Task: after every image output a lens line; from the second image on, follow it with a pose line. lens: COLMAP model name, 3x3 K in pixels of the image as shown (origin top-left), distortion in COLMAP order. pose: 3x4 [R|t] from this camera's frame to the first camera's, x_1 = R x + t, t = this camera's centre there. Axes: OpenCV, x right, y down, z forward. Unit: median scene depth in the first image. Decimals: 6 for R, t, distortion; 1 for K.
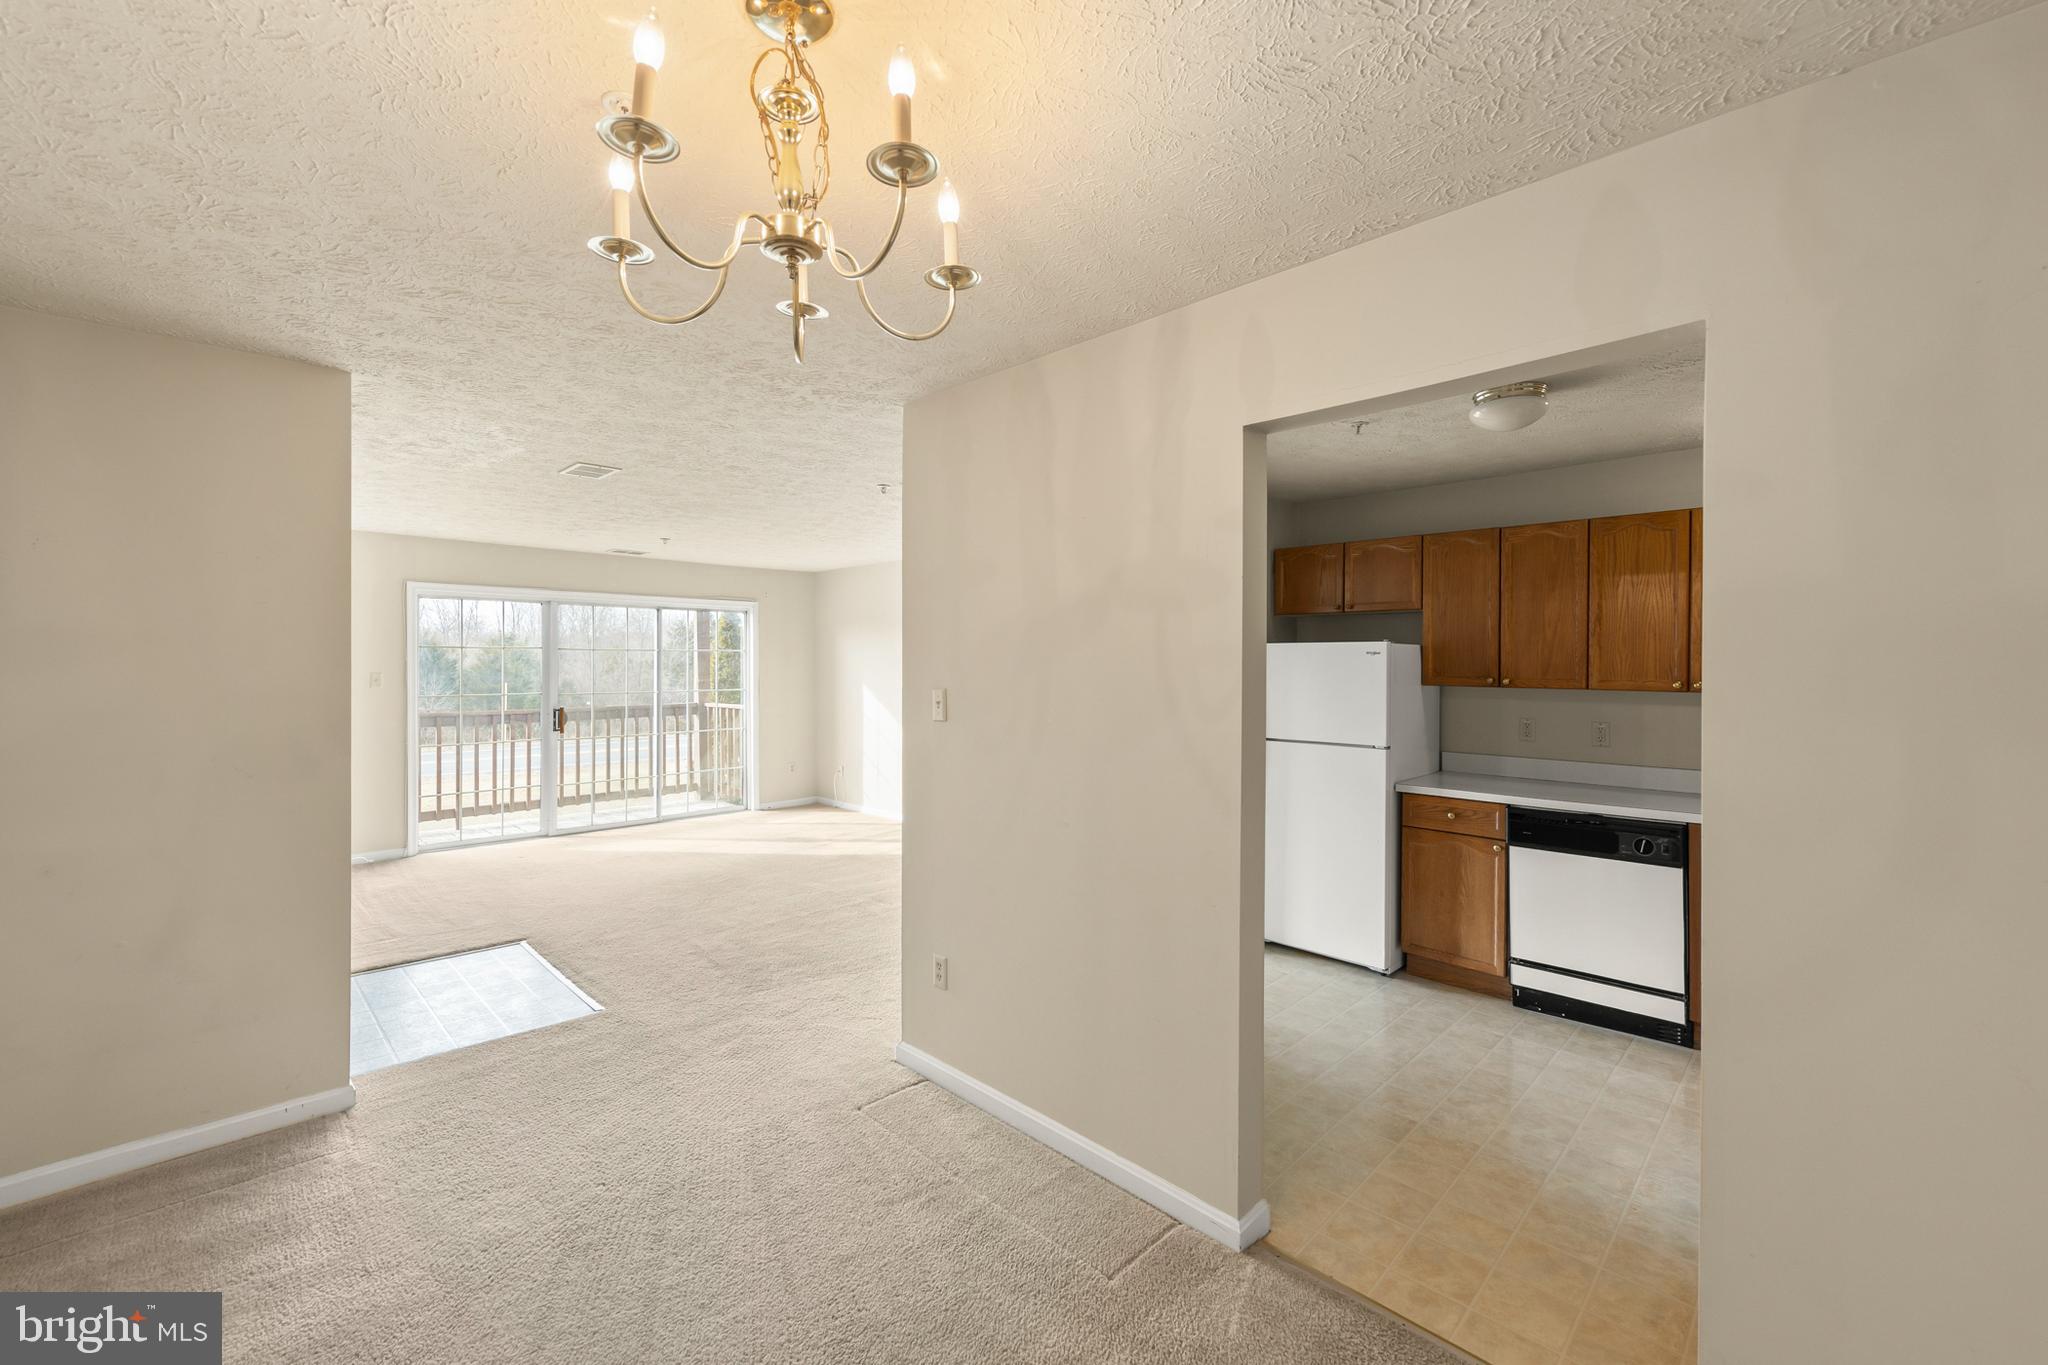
lens RADIAL K [[842.7, 0, 1022.2], [0, 842.7, 658.3], [0, 0, 1]] dist [0.010809, -0.001929]
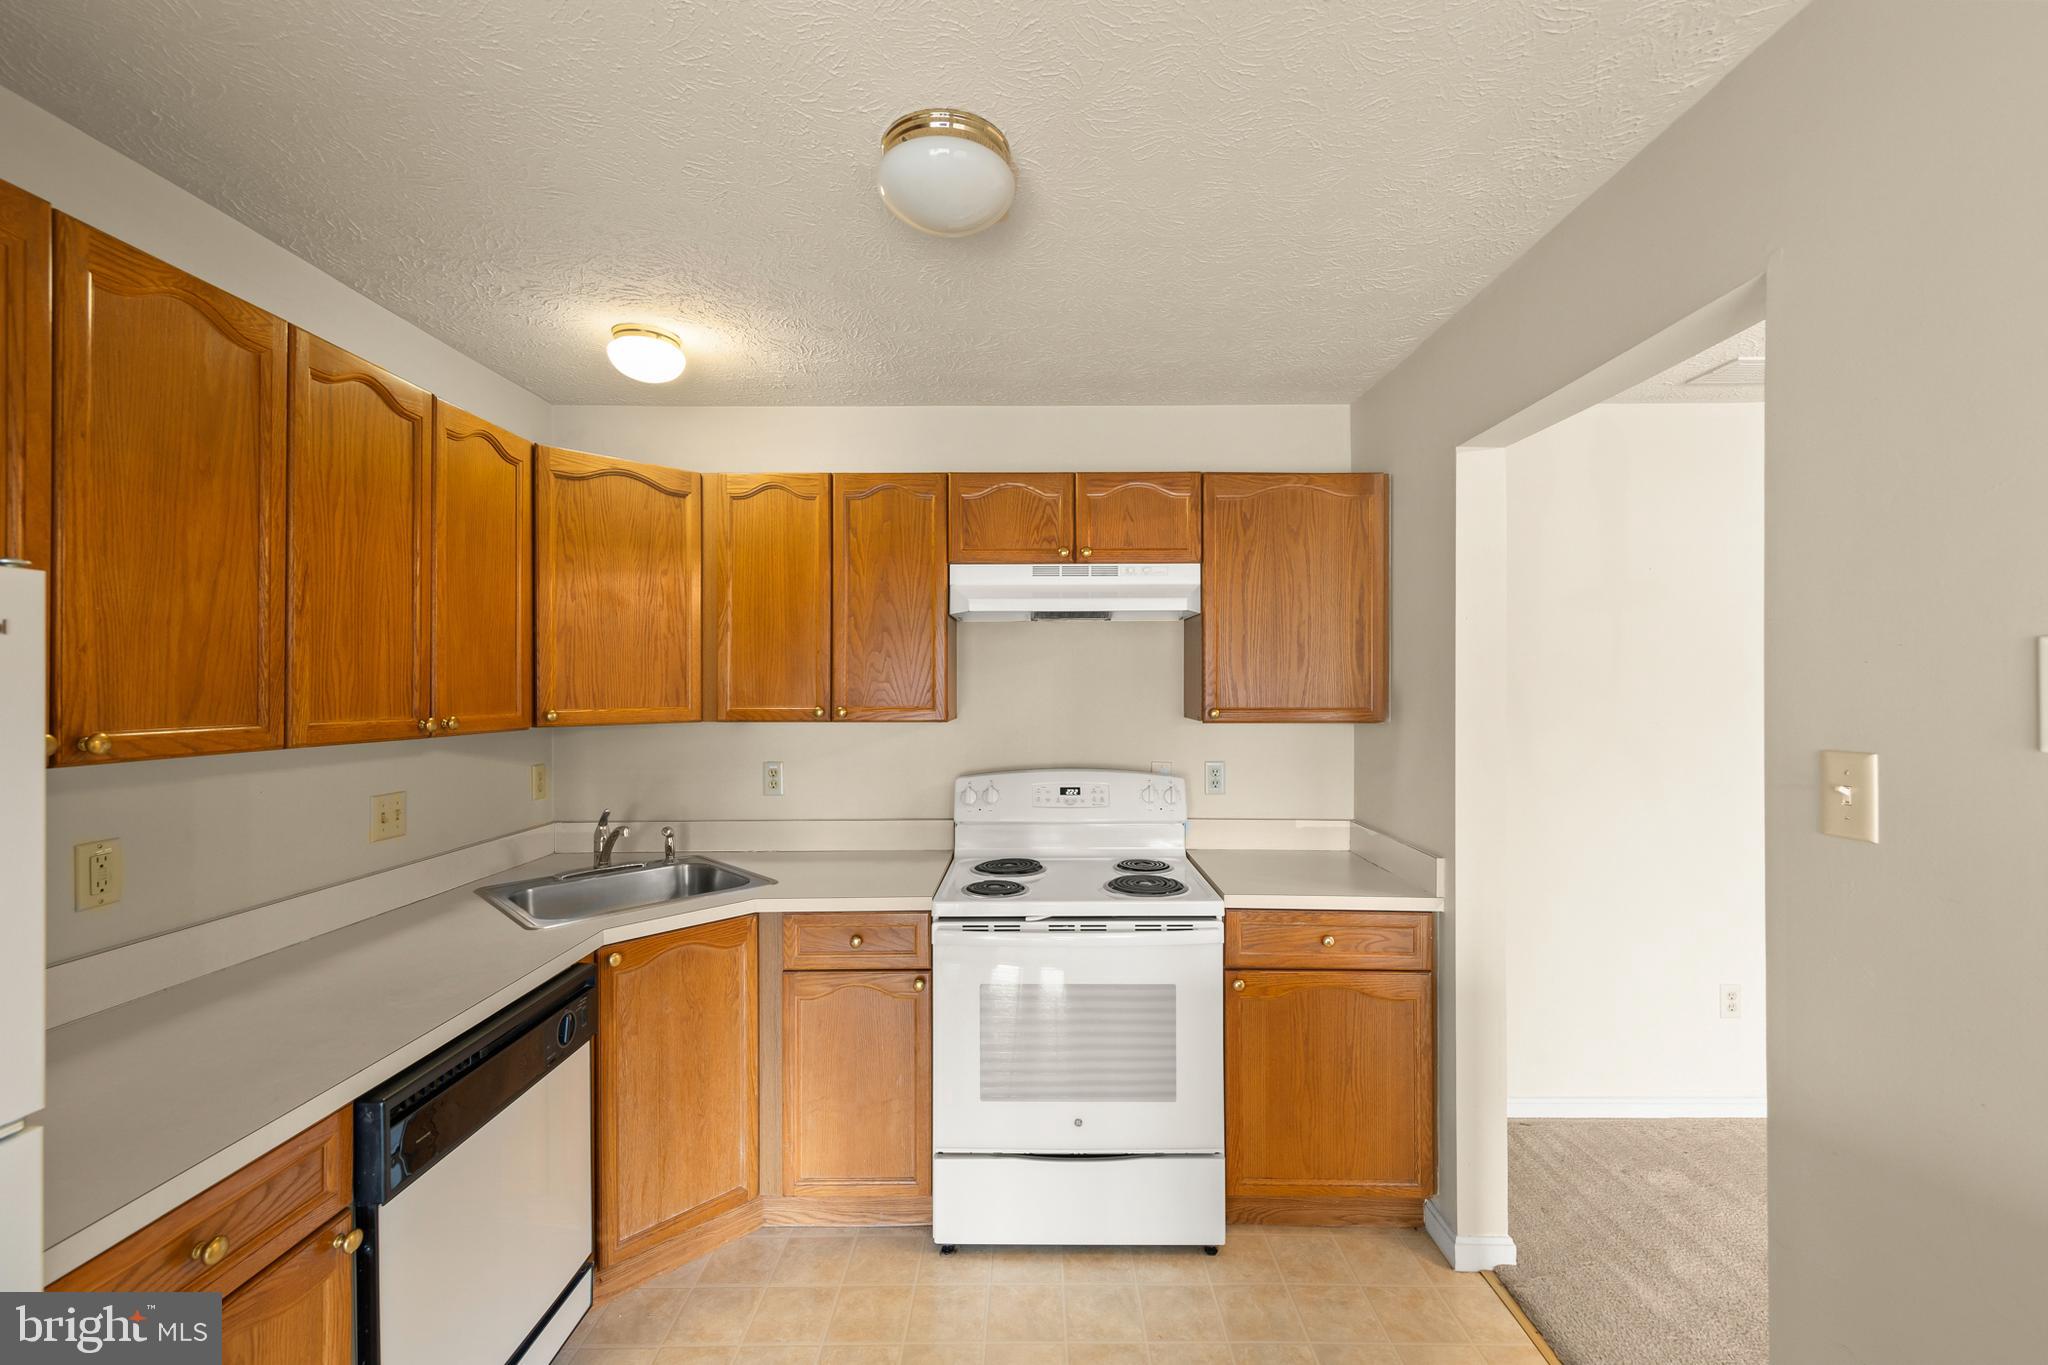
lens RADIAL K [[842.7, 0, 1032.9], [0, 842.7, 686.7], [0, 0, 1]] dist [0.010809, -0.001929]
pose [[-0.706590, -0.004165, 0.707611, 0.126304], [-0.004715, 0.999988, 0.001178, 0.004926], [-0.707608, -0.002504, -0.706601, 0.960140]]
